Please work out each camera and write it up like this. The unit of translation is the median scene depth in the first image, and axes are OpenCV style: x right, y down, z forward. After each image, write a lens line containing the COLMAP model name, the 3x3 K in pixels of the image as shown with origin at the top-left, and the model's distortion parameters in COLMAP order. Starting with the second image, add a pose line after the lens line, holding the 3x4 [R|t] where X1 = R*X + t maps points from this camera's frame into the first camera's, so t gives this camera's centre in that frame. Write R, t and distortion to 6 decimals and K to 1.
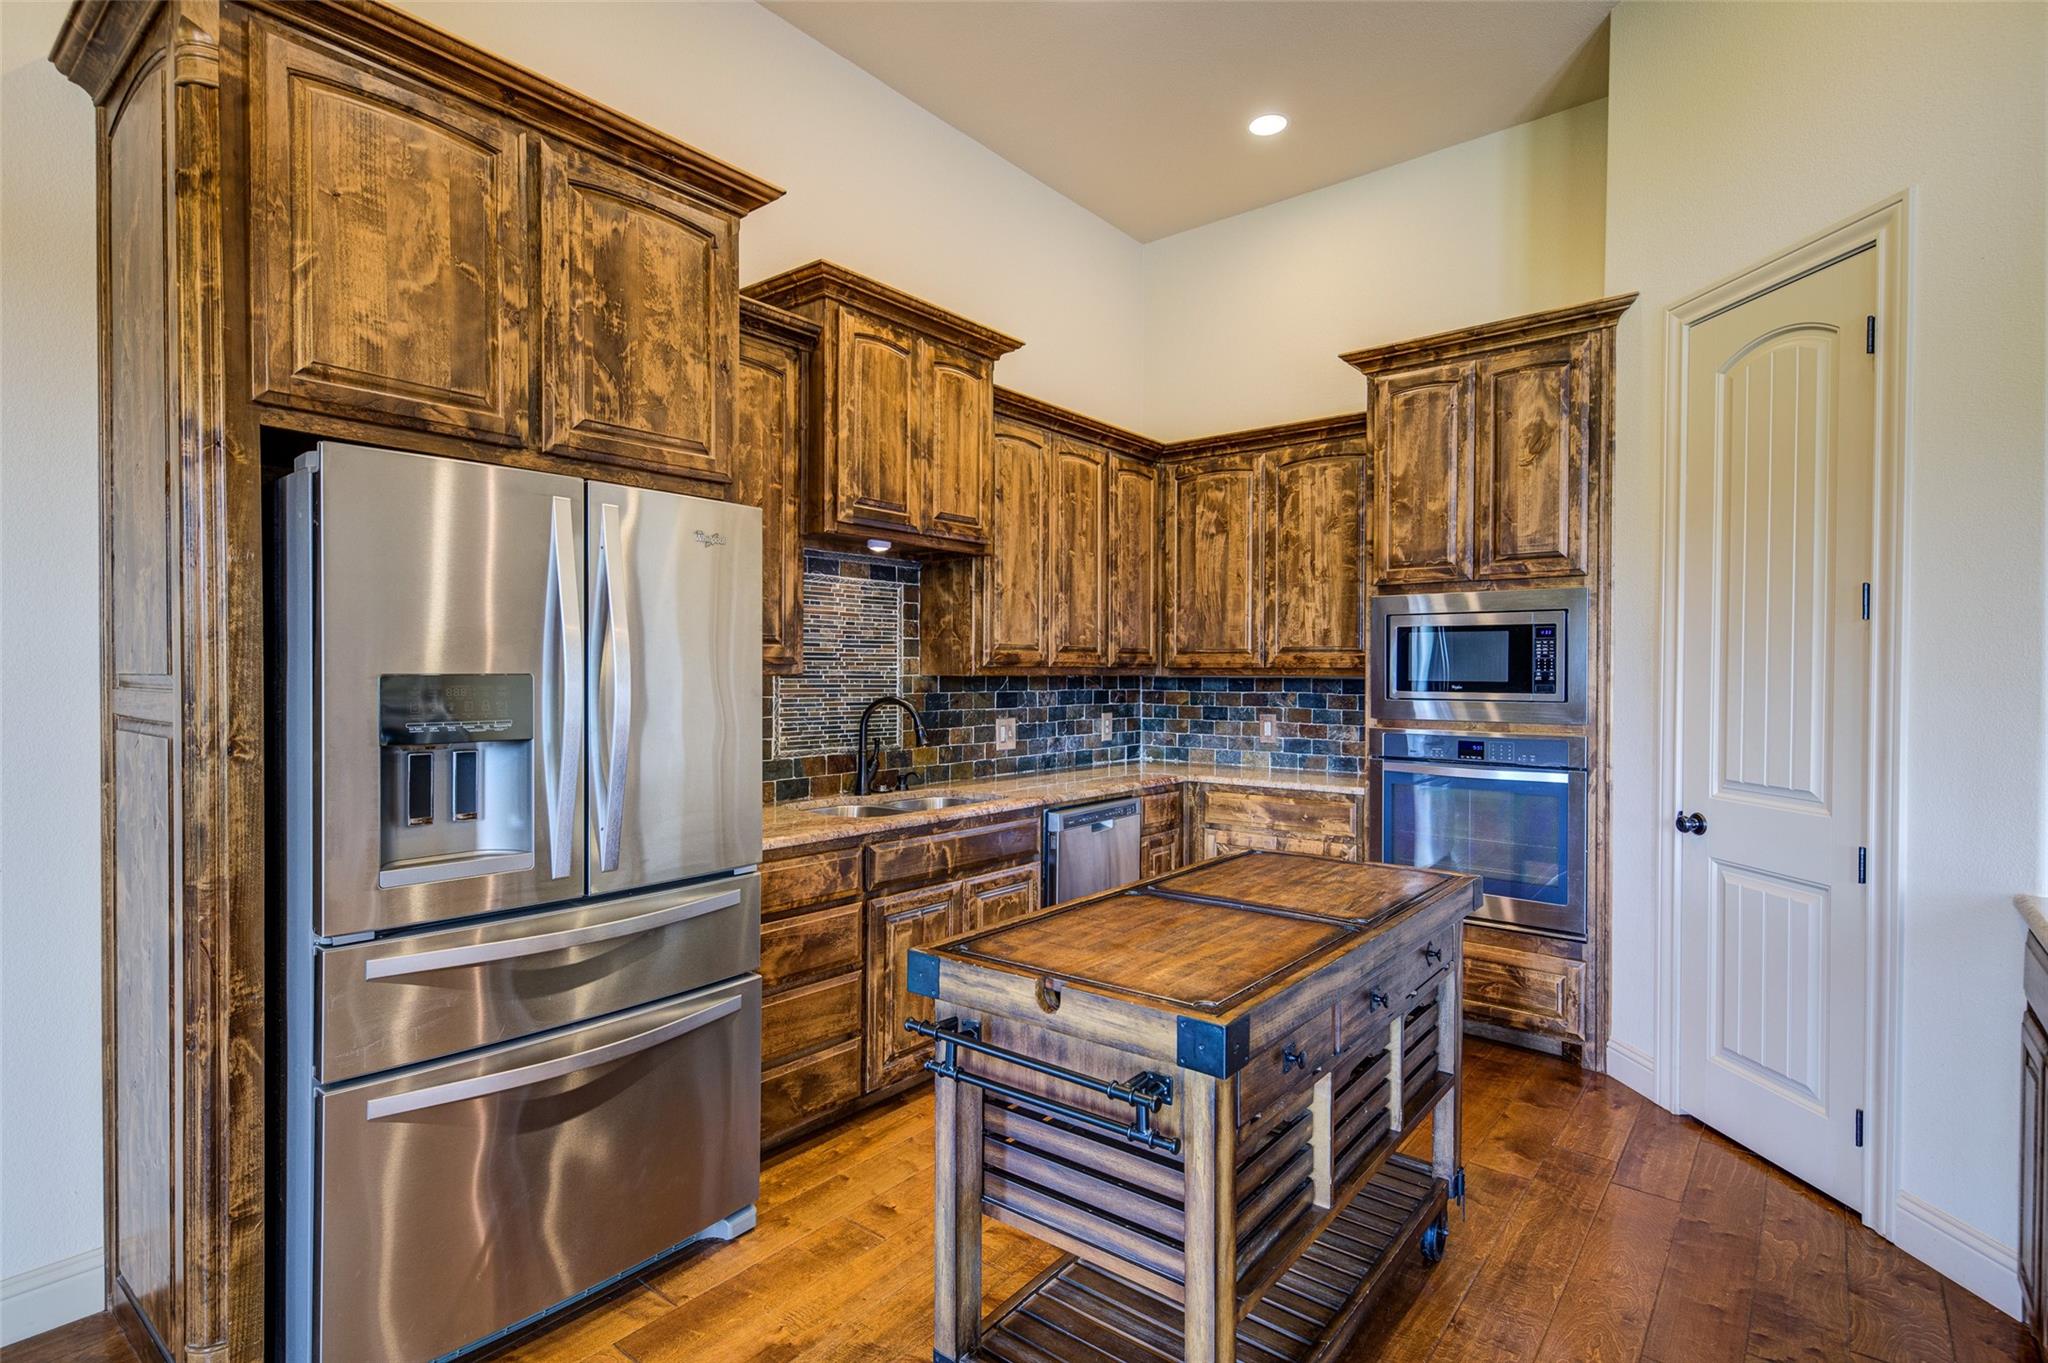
lens RADIAL K [[993.3, 0, 1057.1], [0, 993.3, 678.1], [0, 0, 1]] dist [0.024151, 0.000505]
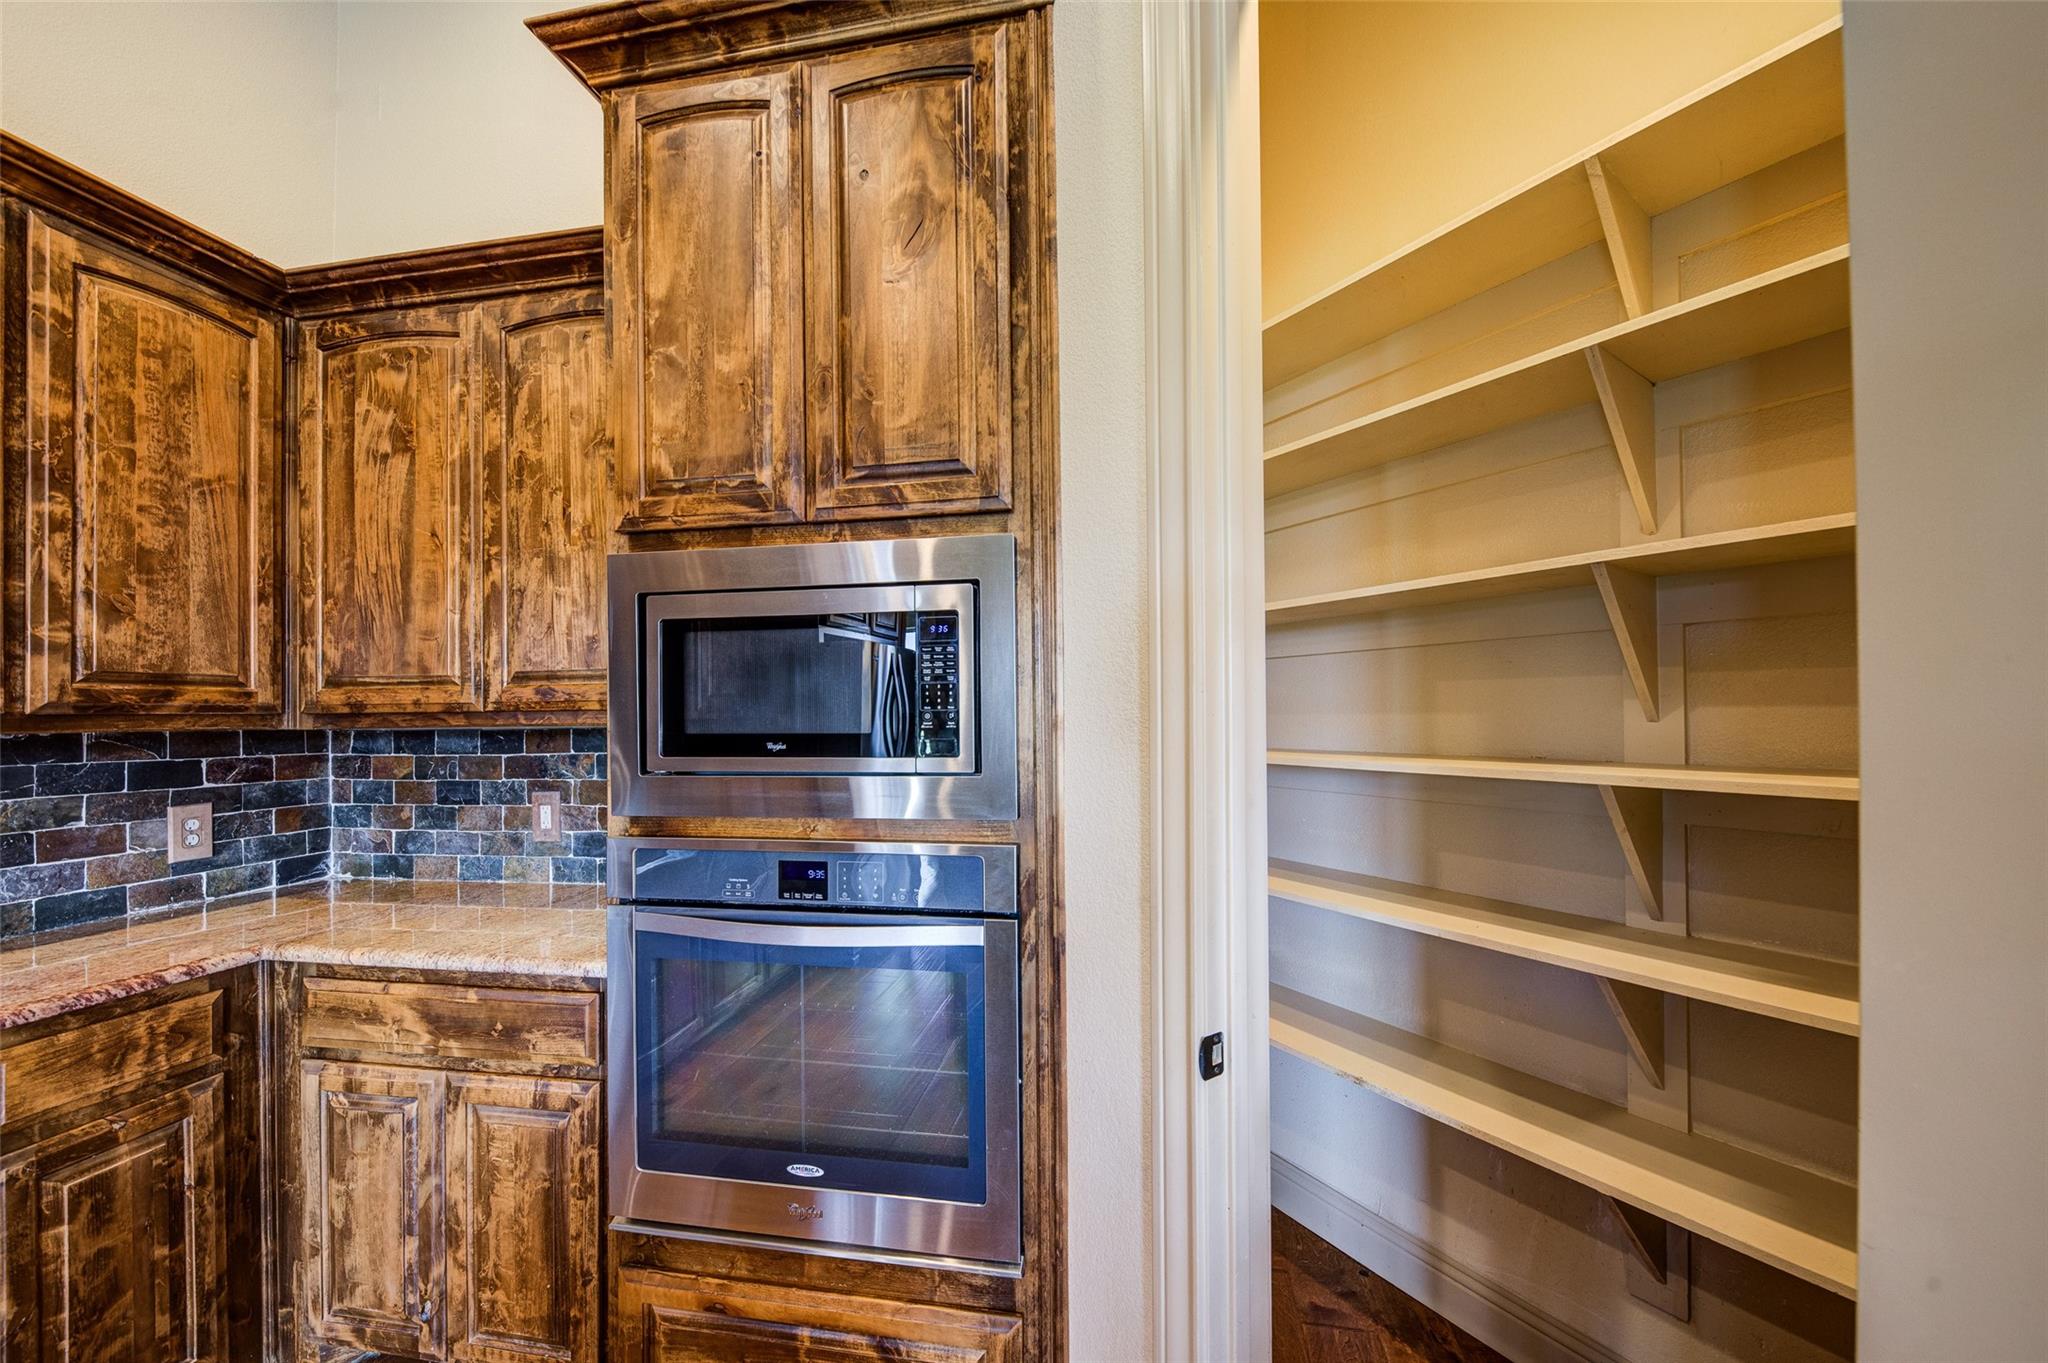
lens RADIAL K [[703.6, 0, 1054.5], [0, 703.6, 709.8], [0, 0, 1]] dist [-0.001752, -0.000066]
pose [[0.876890, -0.009612, 0.480594, 0.304818], [0.017503, 0.999776, -0.011939, -0.001600], [-0.480372, 0.018881, 0.876862, 0.551420]]
